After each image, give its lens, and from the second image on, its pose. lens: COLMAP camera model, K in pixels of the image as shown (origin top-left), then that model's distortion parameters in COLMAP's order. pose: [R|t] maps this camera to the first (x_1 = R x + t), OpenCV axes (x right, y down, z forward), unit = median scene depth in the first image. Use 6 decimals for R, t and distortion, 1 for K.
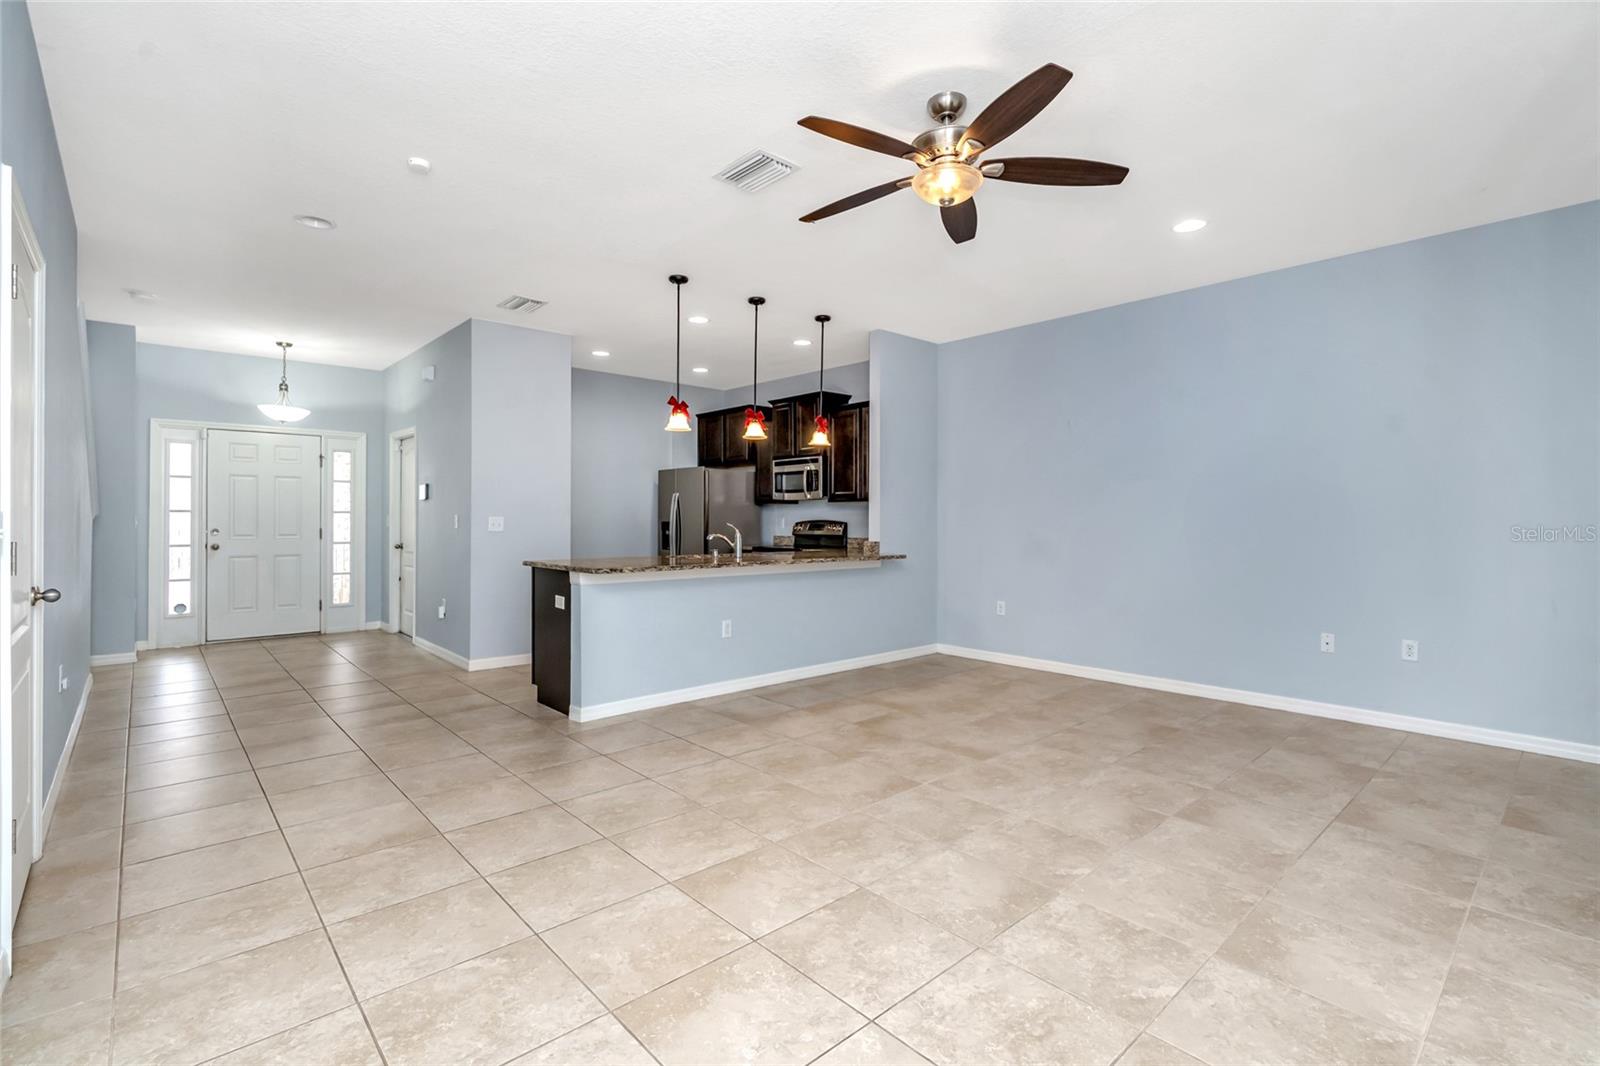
lens RADIAL K [[737.9, 0, 797.3], [0, 737.9, 515.0], [0, 0, 1]] dist [-0.003251, 0.000700]
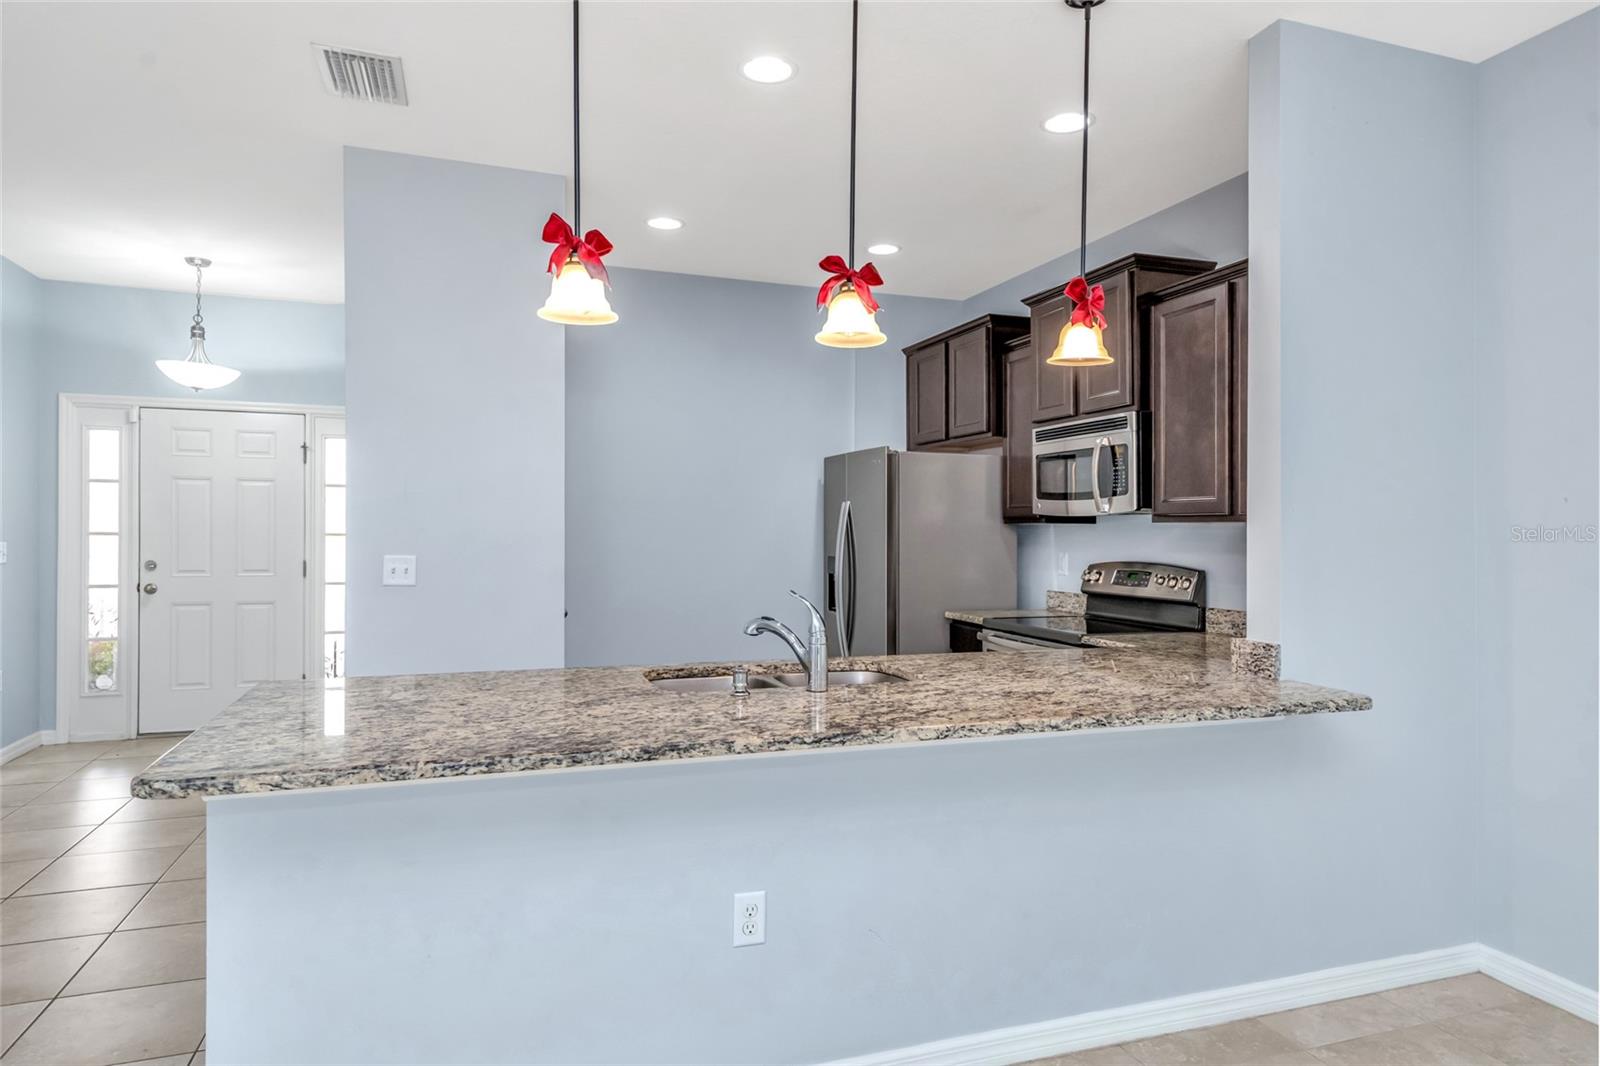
lens RADIAL K [[947.6, 0, 811.4], [0, 947.6, 511.2], [0, 0, 1]] dist [0.006290, 0.001263]
pose [[0.927928, -0.001613, -0.372756, 0.065870], [-0.003643, 0.999904, -0.013394, -0.016483], [0.372741, 0.013787, 0.927833, 0.454179]]
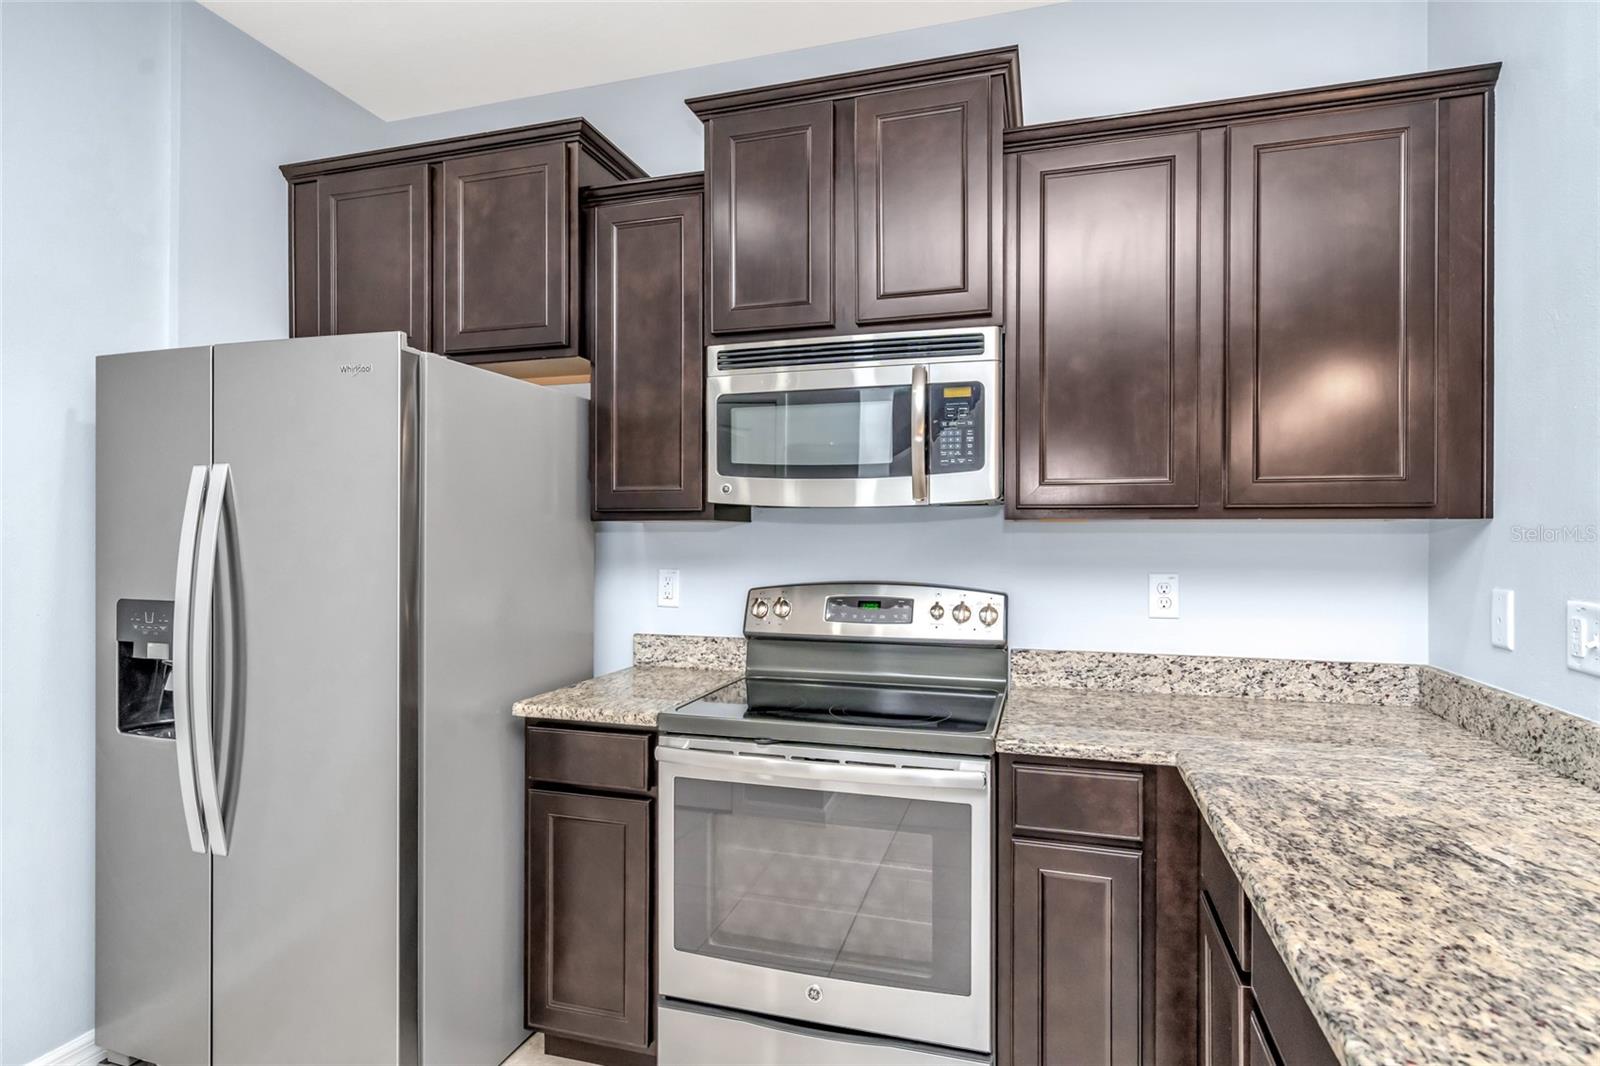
lens RADIAL K [[816.0, 0, 807.8], [0, 816.0, 533.0], [0, 0, 1]] dist [-0.002289, 0.000537]
pose [[0.851469, 0.001523, 0.524402, -0.166410], [-0.004717, 0.999978, 0.004756, -0.014250], [-0.524383, -0.006523, 0.851457, 0.842586]]
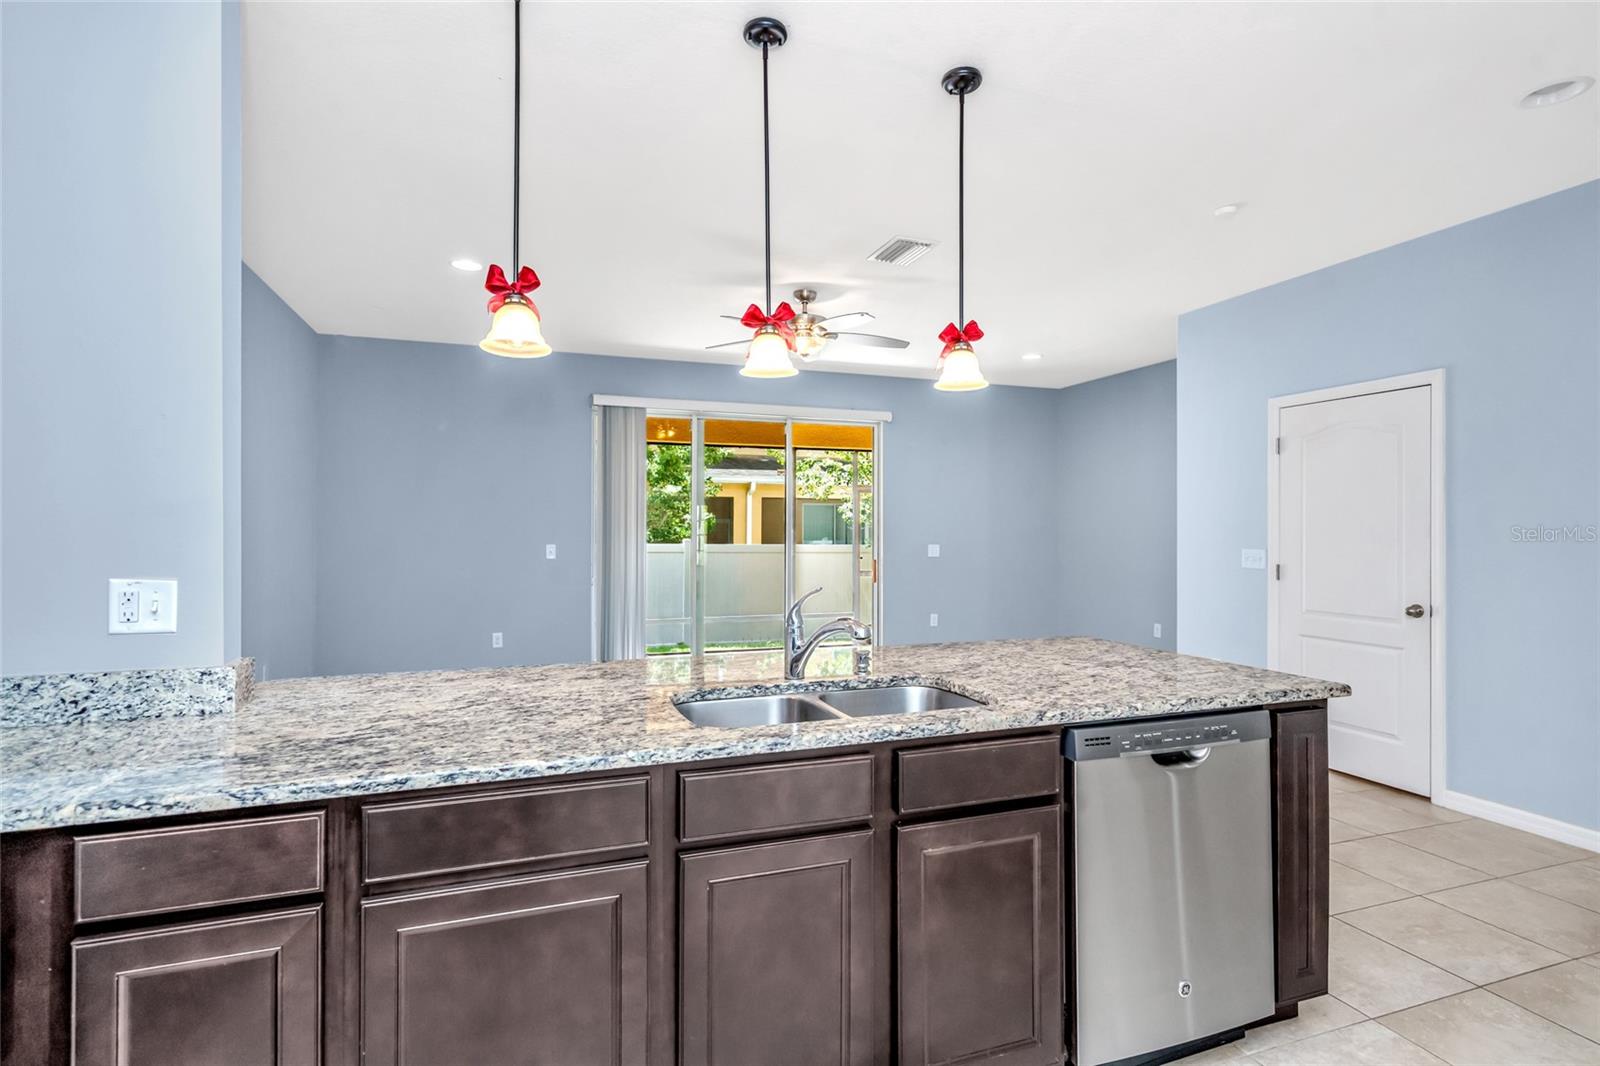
lens RADIAL K [[803.0, 0, 800.0], [0, 803.0, 533.0], [0, 0, 1]] dist [-0.000157, -0.000098]
pose [[-0.927597, -0.004478, 0.373555, -0.182010], [-0.005643, 0.999982, -0.002024, -0.011439], [-0.373539, -0.003986, -0.927606, 1.074805]]
